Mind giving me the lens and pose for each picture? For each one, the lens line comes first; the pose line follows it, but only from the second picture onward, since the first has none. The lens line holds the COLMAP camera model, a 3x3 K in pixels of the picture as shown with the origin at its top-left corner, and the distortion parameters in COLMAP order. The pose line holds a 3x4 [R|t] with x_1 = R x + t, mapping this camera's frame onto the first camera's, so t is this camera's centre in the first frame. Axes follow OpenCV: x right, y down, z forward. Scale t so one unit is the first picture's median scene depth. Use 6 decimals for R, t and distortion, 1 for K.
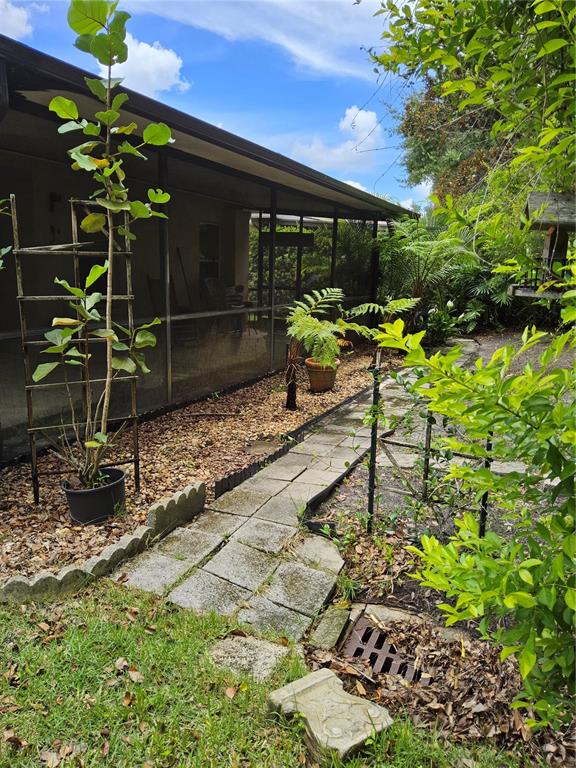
lens RADIAL K [[576.9, 0, 271.9], [0, 576.9, 379.6], [0, 0, 1]] dist [0.072305, -0.113825]
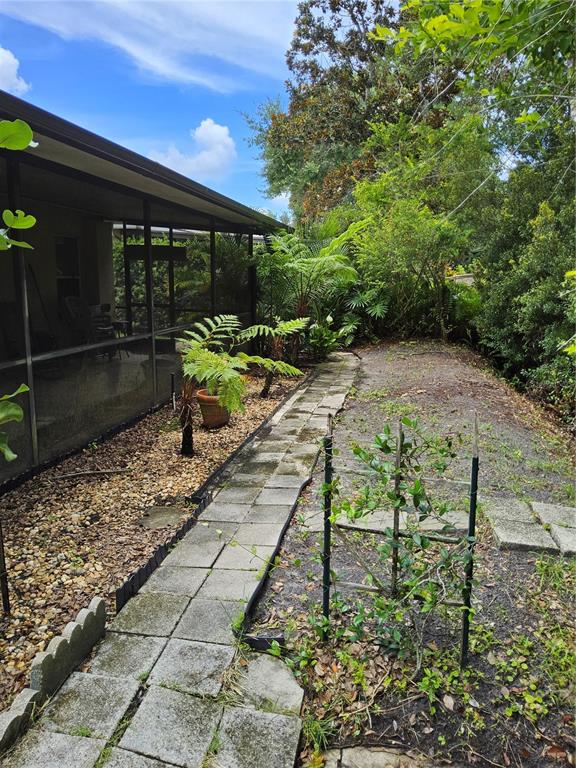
lens RADIAL K [[576.9, 0, 281.0], [0, 576.9, 377.7], [0, 0, 1]] dist [0.072305, -0.113825]
pose [[0.967961, -0.056150, 0.244743, -0.039169], [0.059355, 0.998220, -0.005734, -0.055370], [-0.243985, 0.020077, 0.969571, 0.128714]]
